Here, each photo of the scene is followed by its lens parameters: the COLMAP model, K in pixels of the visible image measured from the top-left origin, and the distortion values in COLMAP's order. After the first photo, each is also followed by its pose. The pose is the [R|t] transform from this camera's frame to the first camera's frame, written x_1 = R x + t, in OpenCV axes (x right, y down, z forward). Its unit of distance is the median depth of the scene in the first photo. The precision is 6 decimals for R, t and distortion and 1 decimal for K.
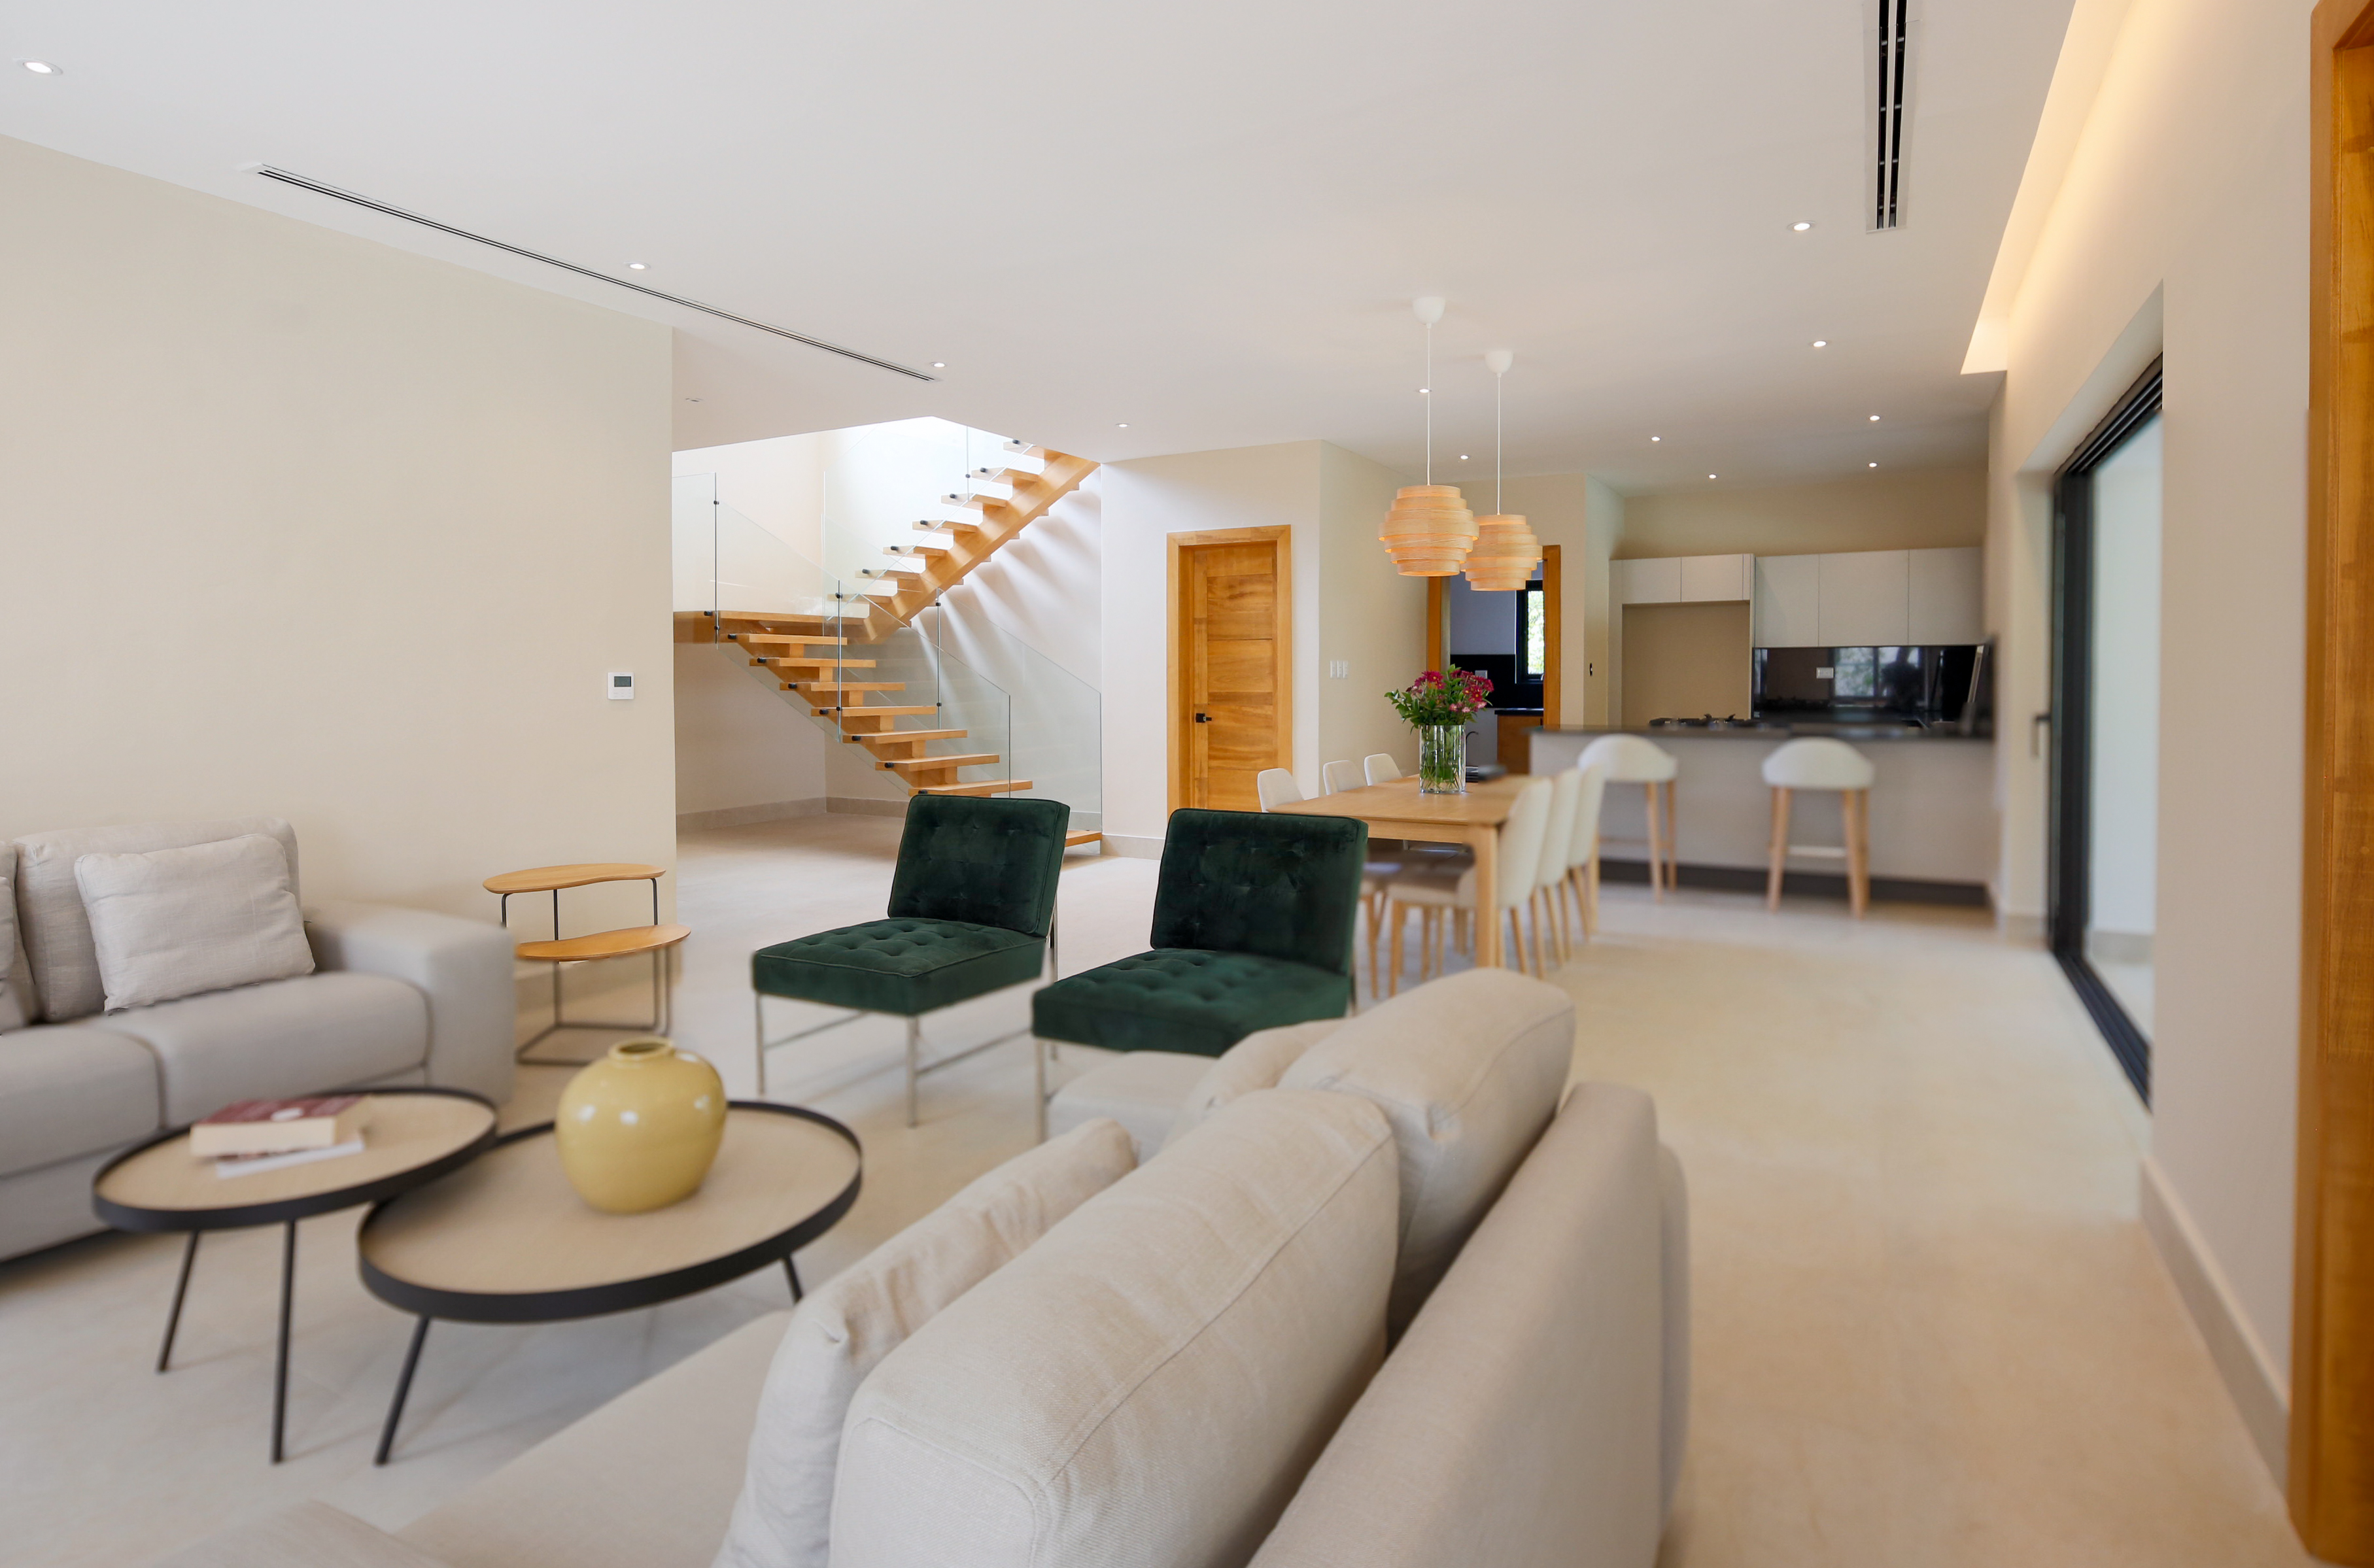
lens RADIAL K [[1226.0, 0, 1185.9], [0, 1226.0, 706.0], [0, 0, 1]] dist [-0.012074, 0.000031]
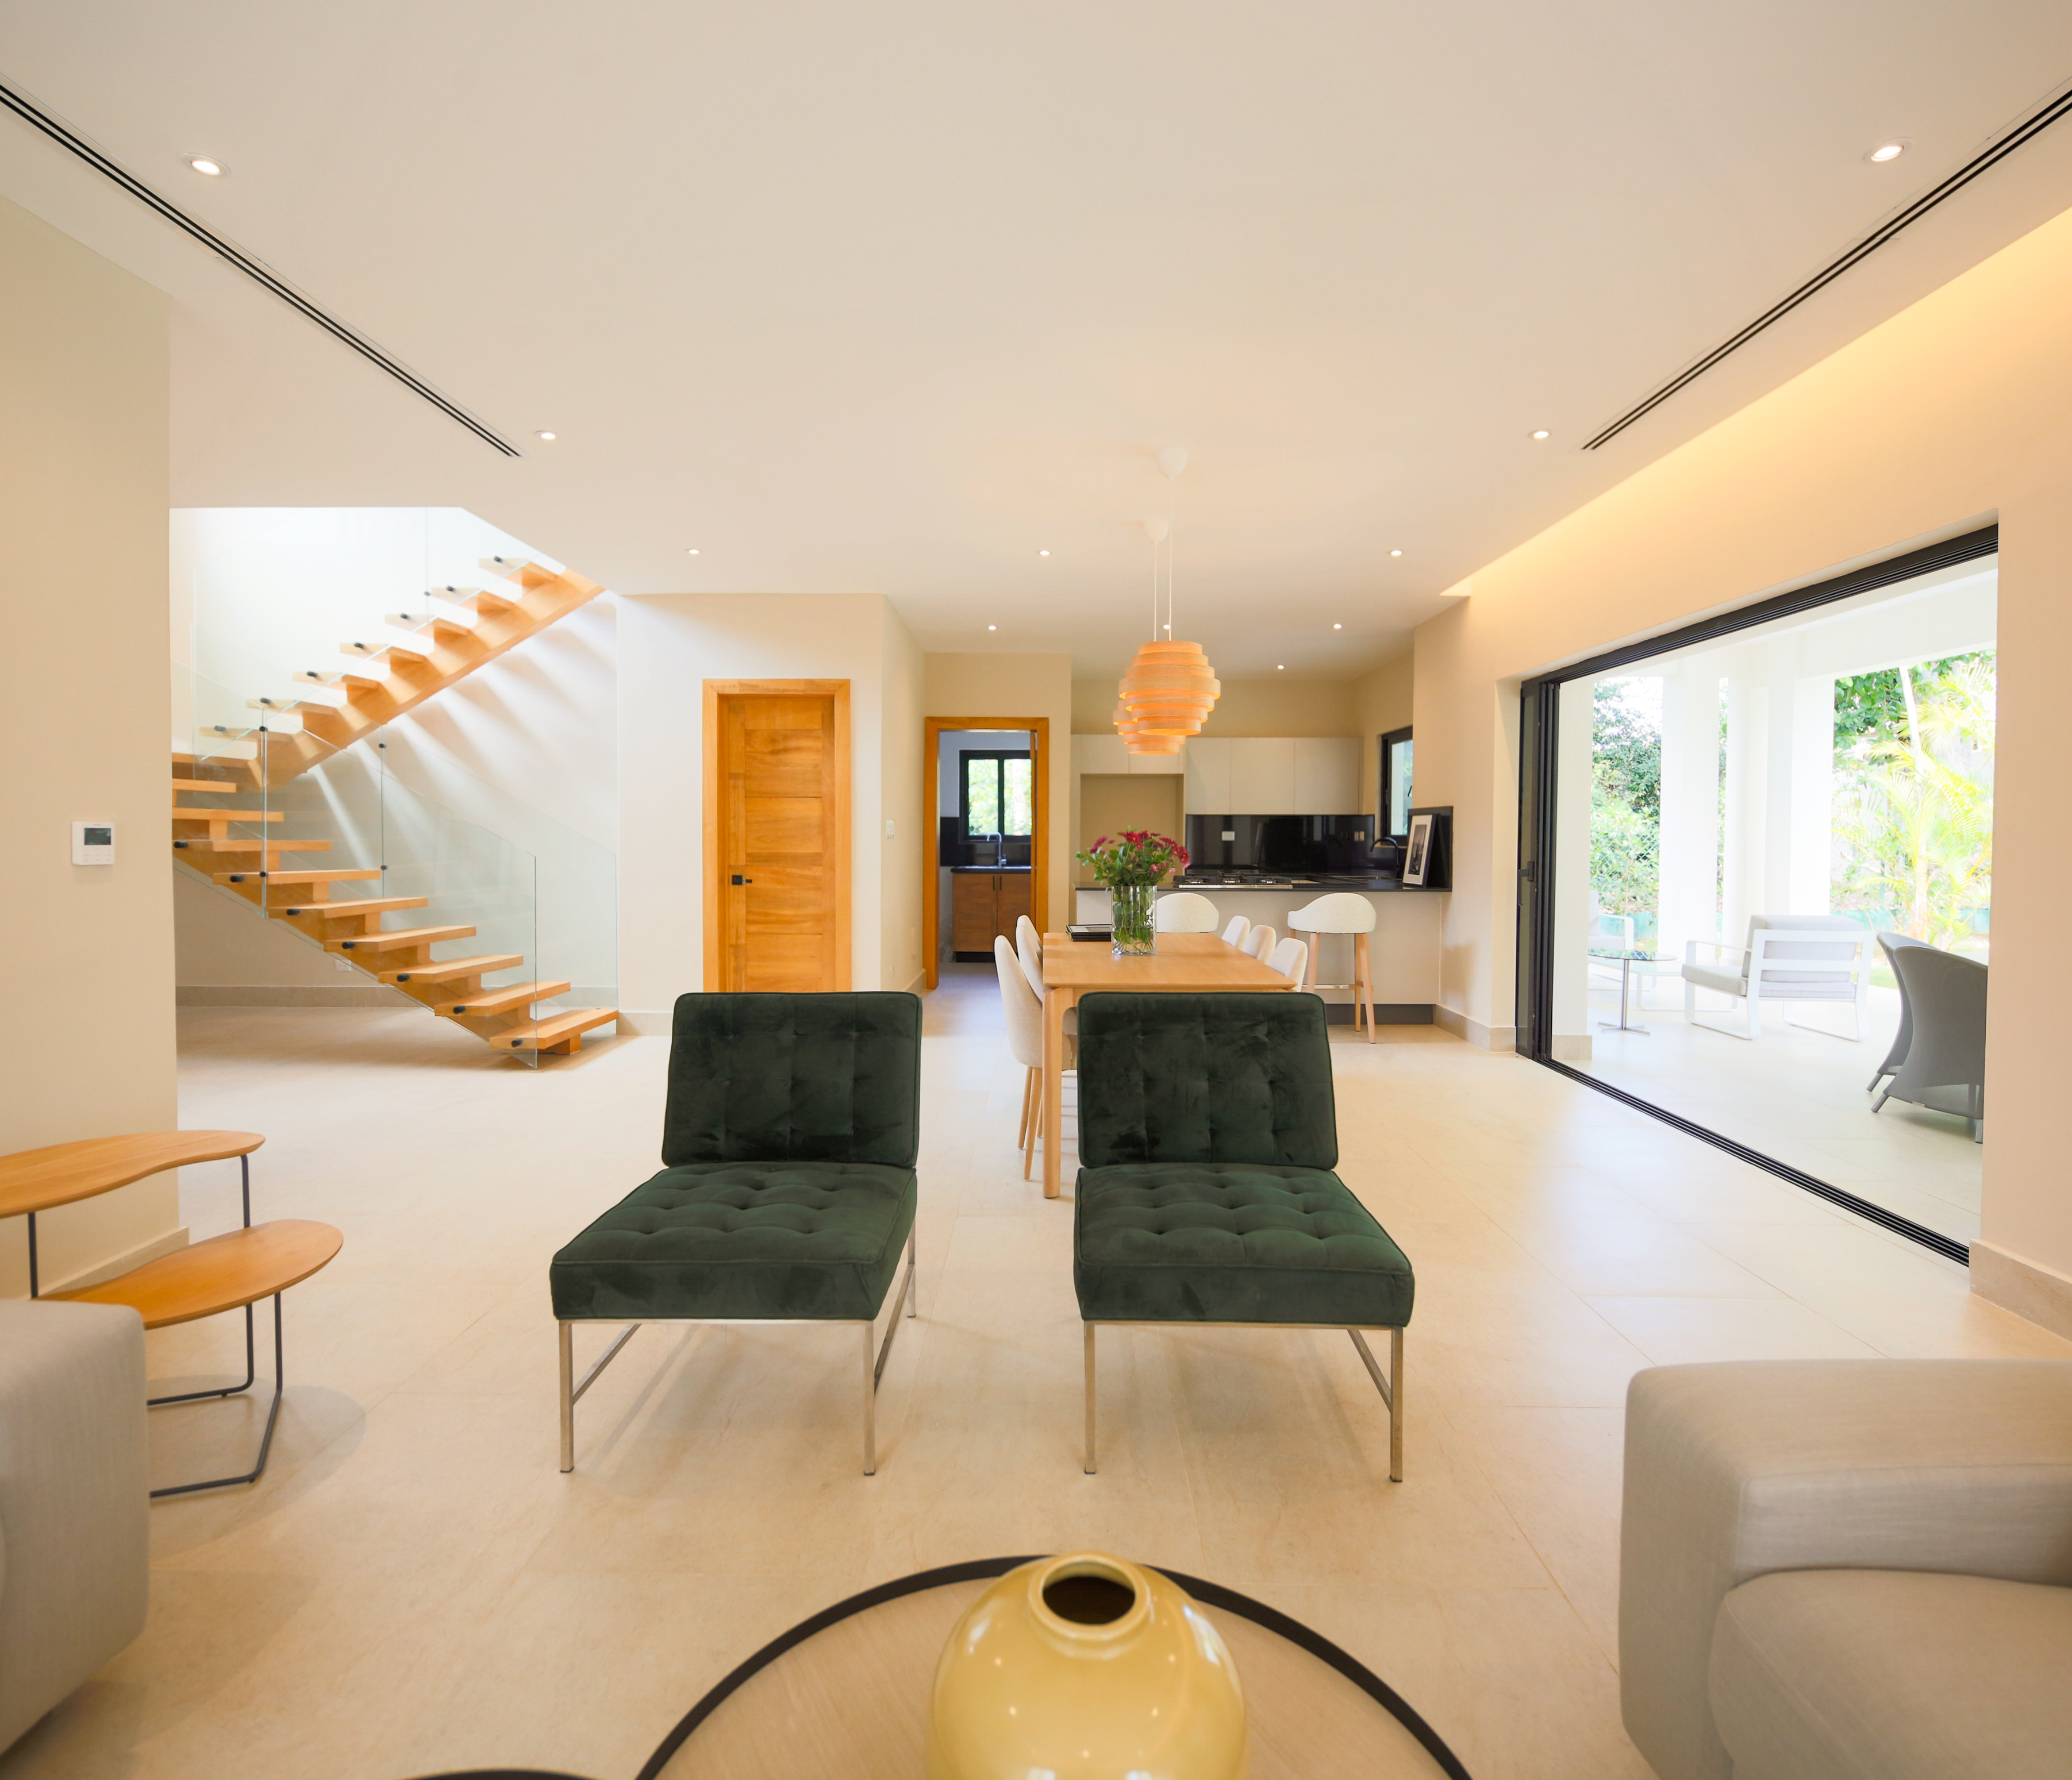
lens RADIAL K [[1079.1, 0, 1038.8], [0, 1079.1, 852.2], [0, 0, 1]] dist [0.000317, -0.000565]
pose [[0.879257, -0.000441, 0.476347, -0.179234], [0.005653, 0.999939, -0.009509, -0.002469], [-0.476313, 0.011054, 0.879206, 0.172443]]
